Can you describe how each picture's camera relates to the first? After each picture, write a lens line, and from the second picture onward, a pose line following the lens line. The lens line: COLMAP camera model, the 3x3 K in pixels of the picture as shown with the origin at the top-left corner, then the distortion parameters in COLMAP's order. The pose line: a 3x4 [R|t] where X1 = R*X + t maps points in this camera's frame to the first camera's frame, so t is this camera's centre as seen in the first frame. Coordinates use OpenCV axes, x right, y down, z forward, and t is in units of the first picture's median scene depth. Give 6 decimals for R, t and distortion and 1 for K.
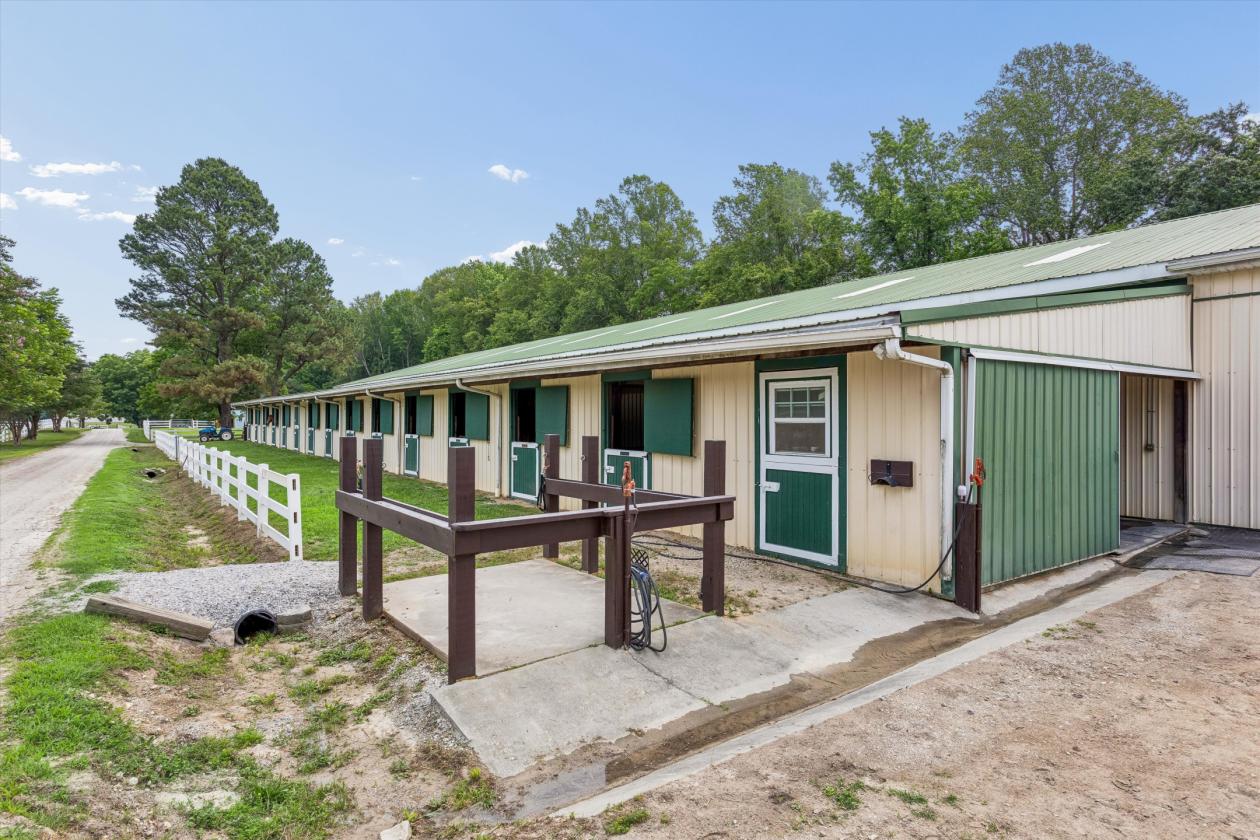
lens RADIAL K [[668.8, 0, 630.2], [0, 668.8, 426.2], [0, 0, 1]] dist [0.000477, -0.001056]
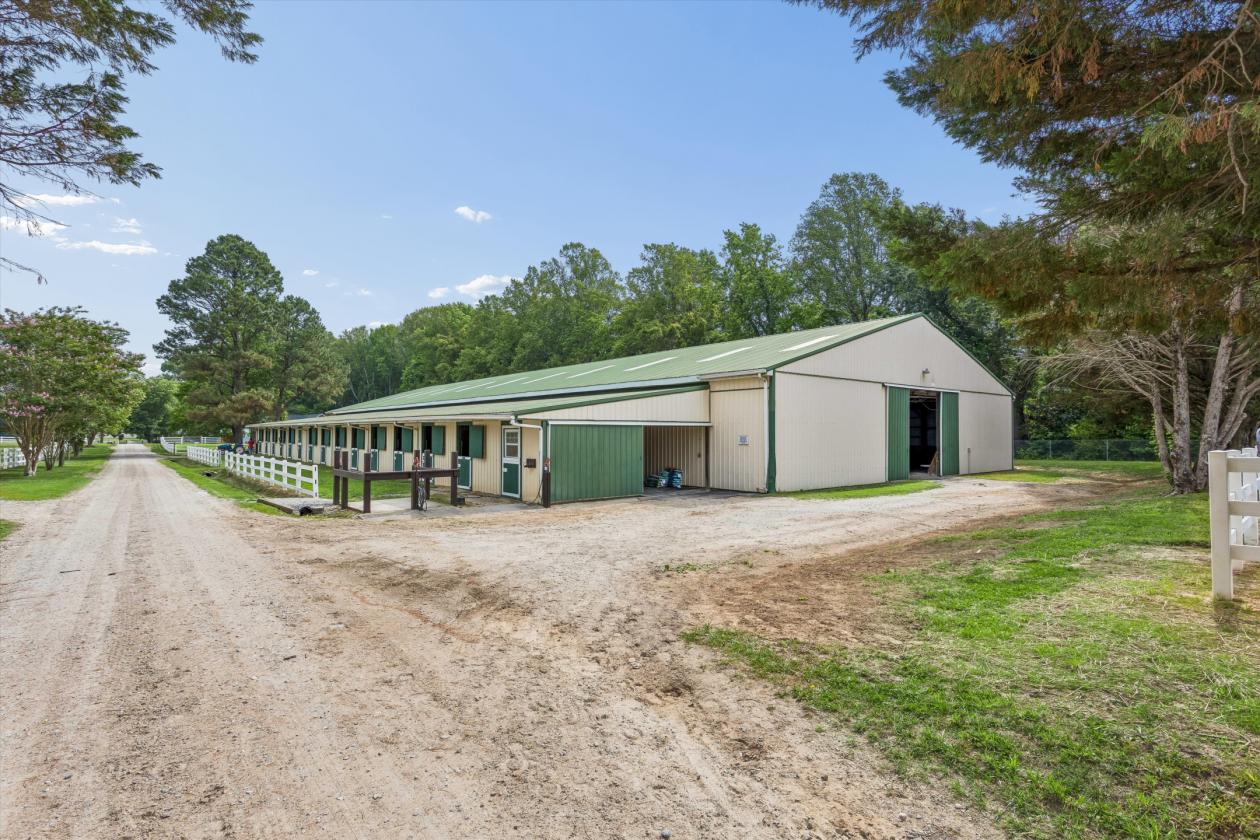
lens RADIAL K [[621.2, 0, 630.0], [0, 621.2, 420.0], [0, 0, 1]] dist [0.021031, 0.000653]
pose [[0.999150, 0.002312, 0.041149, 0.098046], [-0.000948, 0.999450, -0.033145, -0.003820], [-0.041203, 0.033077, 0.998603, -0.234833]]
